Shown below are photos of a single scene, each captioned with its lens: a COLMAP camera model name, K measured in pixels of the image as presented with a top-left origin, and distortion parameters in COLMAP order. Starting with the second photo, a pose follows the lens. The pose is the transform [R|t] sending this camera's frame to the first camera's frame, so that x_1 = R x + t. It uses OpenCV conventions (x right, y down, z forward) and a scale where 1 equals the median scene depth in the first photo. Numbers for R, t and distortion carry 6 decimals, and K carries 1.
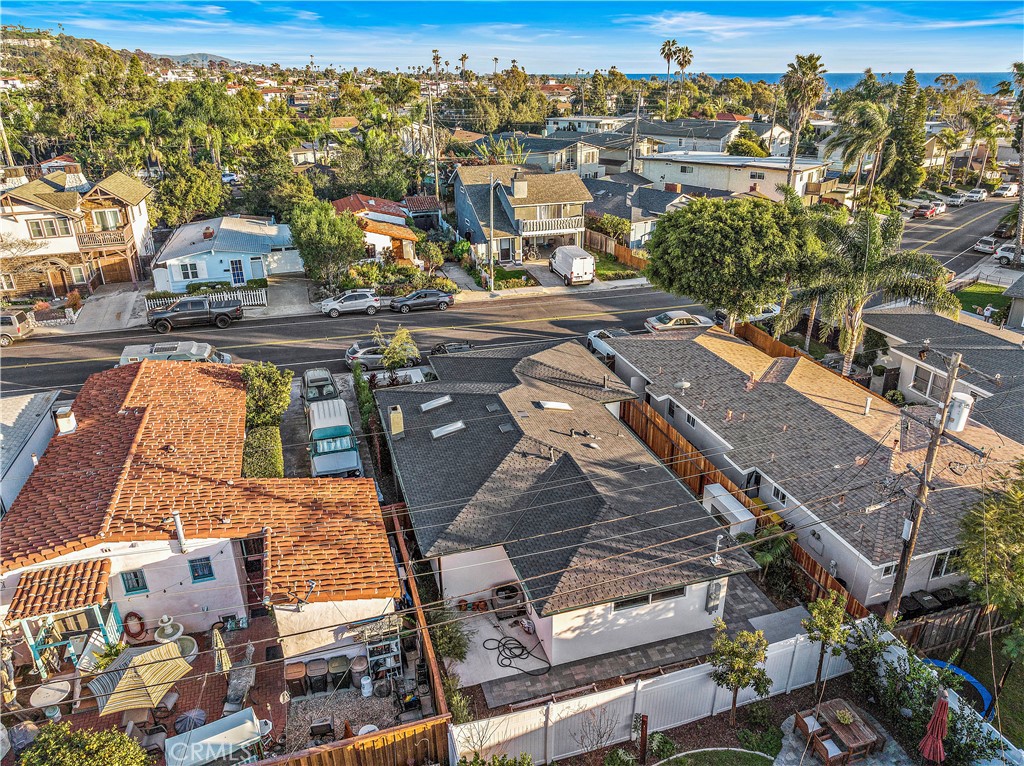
lens RADIAL K [[724.2, 0, 514.4], [0, 724.2, 381.5], [0, 0, 1]] dist [-0.042109, 0.010760]
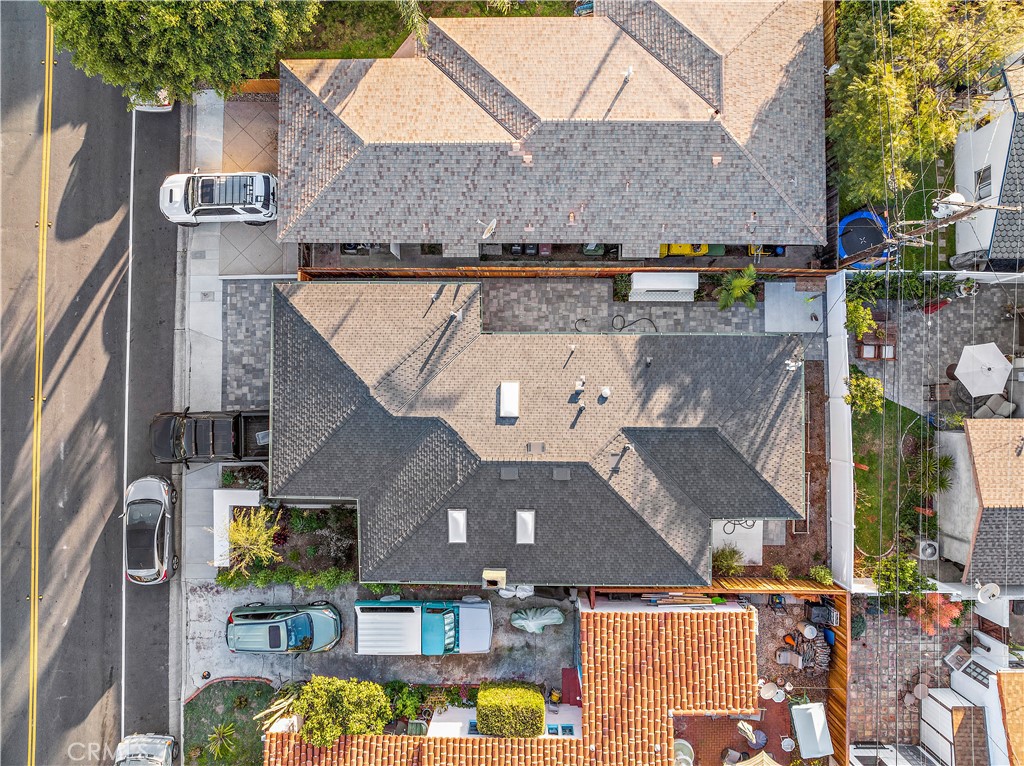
lens RADIAL K [[724.2, 0, 518.8], [0, 724.2, 388.2], [0, 0, 1]] dist [-0.042109, 0.010760]
pose [[0.294078, -0.955660, 0.015226, 0.057036], [0.394505, 0.135877, 0.908792, -0.733532], [-0.870565, -0.261249, 0.416971, 0.598931]]
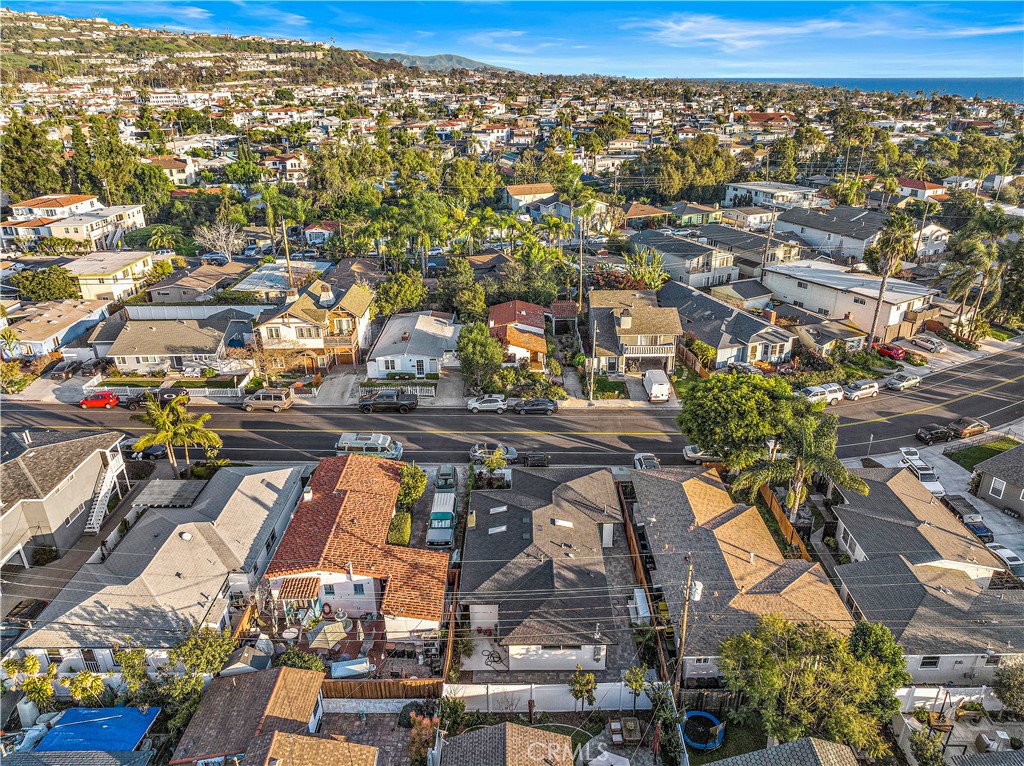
lens RADIAL K [[724.2, 0, 518.3], [0, 724.2, 377.5], [0, 0, 1]] dist [-0.042109, 0.010760]
pose [[0.957785, 0.115354, -0.263326, 0.347201], [-0.116225, 0.993146, 0.012325, -0.303220], [0.262943, 0.018801, 0.964628, -0.648407]]
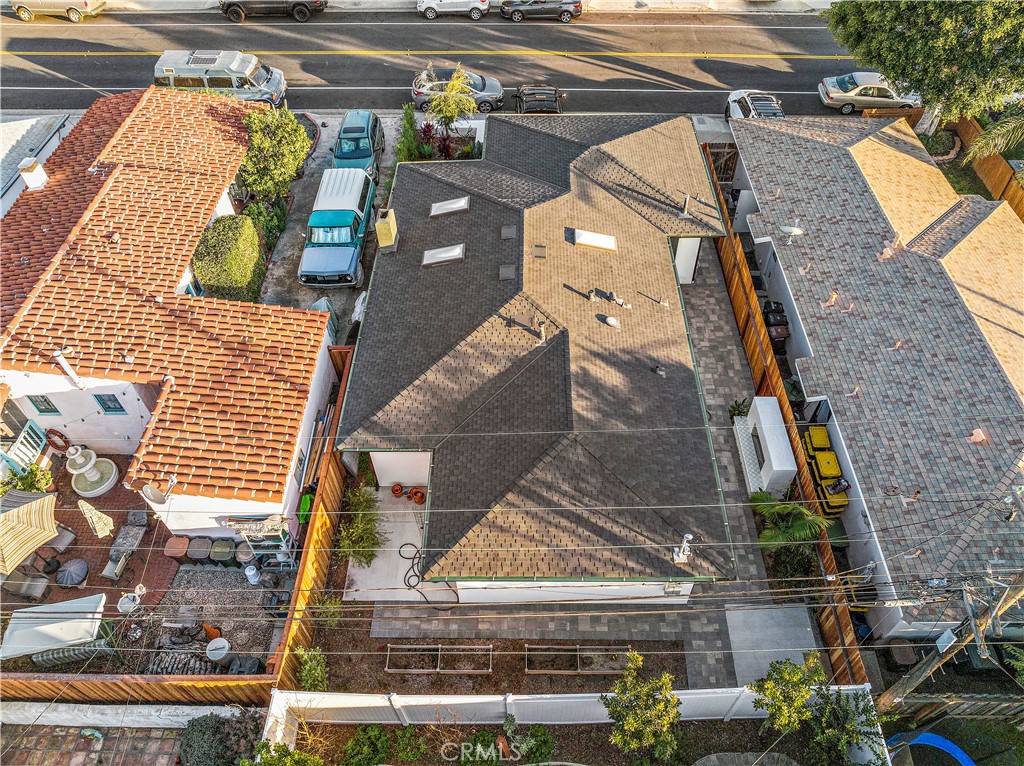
lens RADIAL K [[724.2, 0, 515.4], [0, 724.2, 380.4], [0, 0, 1]] dist [-0.042109, 0.010760]
pose [[0.953365, 0.222623, -0.203801, 0.155844], [-0.113222, 0.889719, 0.442244, -0.151469], [0.279780, -0.398545, 0.873433, 0.254916]]
